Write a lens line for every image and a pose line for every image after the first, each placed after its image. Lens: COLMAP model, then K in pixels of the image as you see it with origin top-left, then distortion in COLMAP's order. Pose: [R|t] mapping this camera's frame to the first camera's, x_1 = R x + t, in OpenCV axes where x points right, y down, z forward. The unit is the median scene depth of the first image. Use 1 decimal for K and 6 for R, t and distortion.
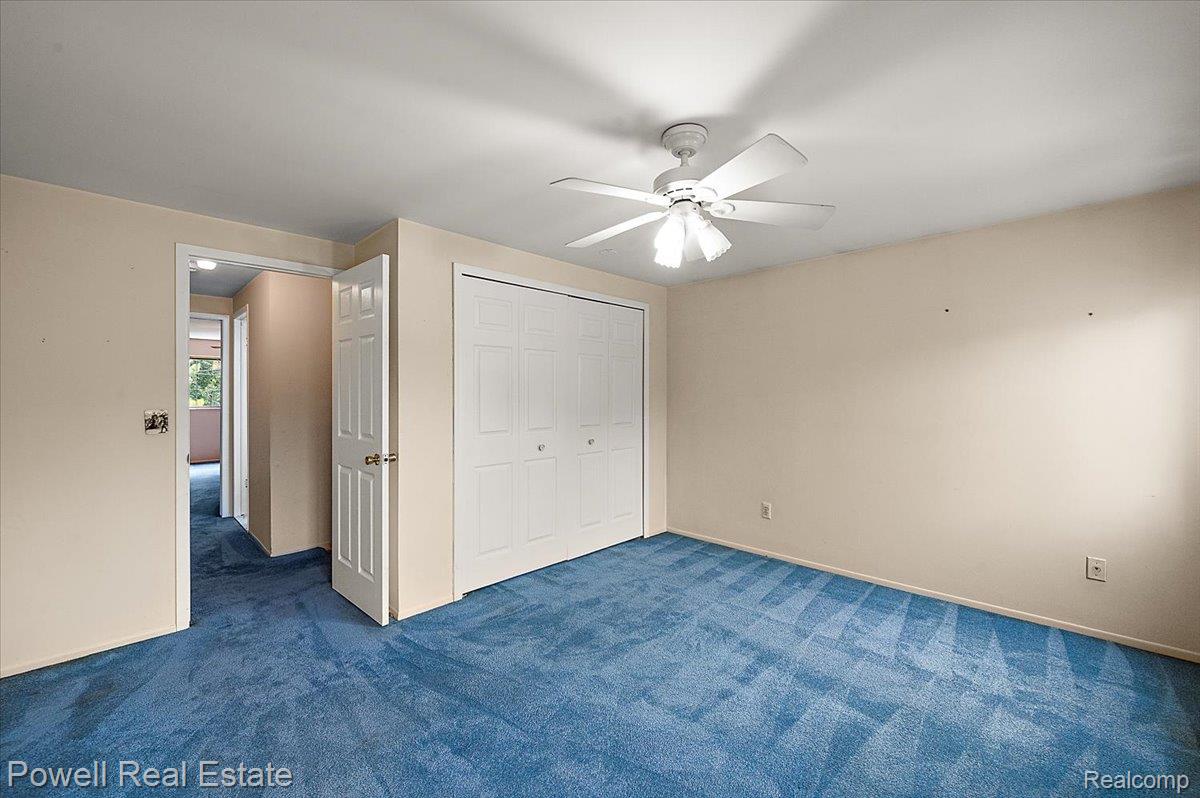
lens RADIAL K [[482.6, 0, 606.1], [0, 482.6, 395.9], [0, 0, 1]] dist [0.001382, -0.000044]
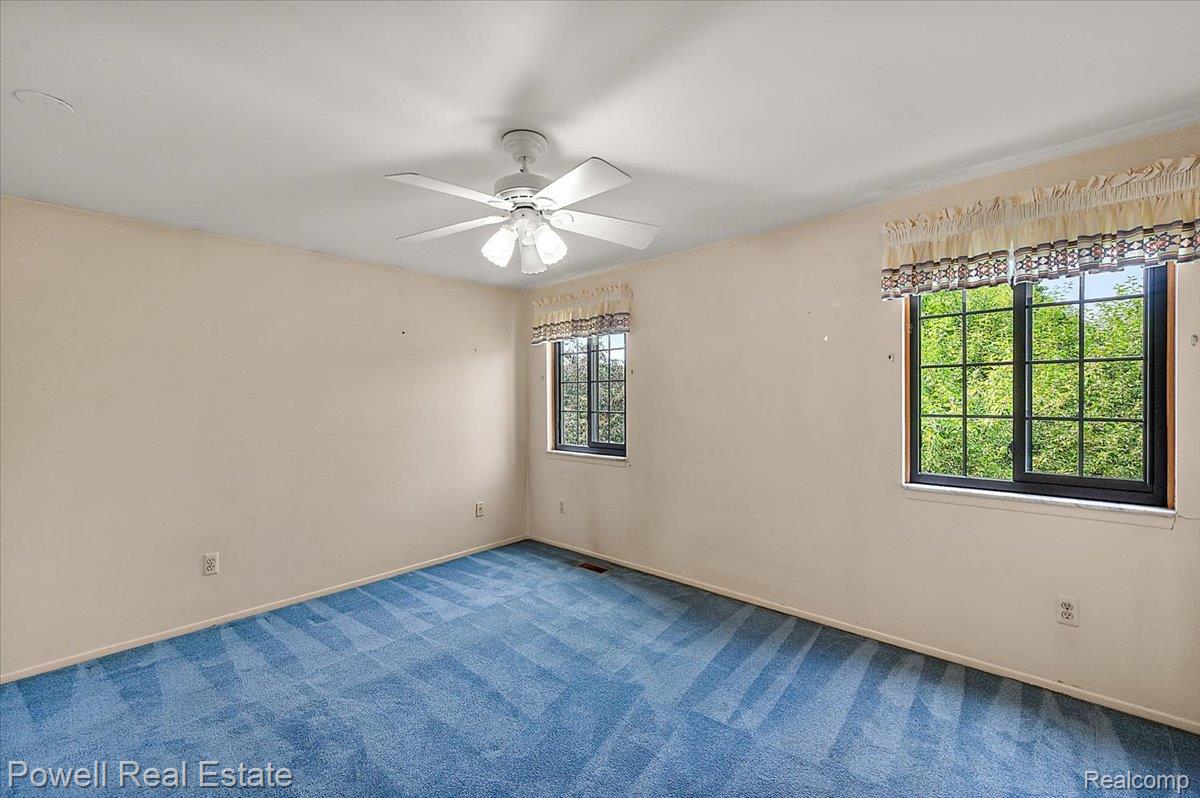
lens RADIAL K [[482.6, 0, 606.1], [0, 482.6, 395.9], [0, 0, 1]] dist [0.001382, -0.000044]
pose [[-0.006811, 0.000323, 0.999977, -0.548935], [0.018139, 0.999835, -0.000199, -0.008278], [-0.999812, 0.018138, -0.006816, 0.541704]]
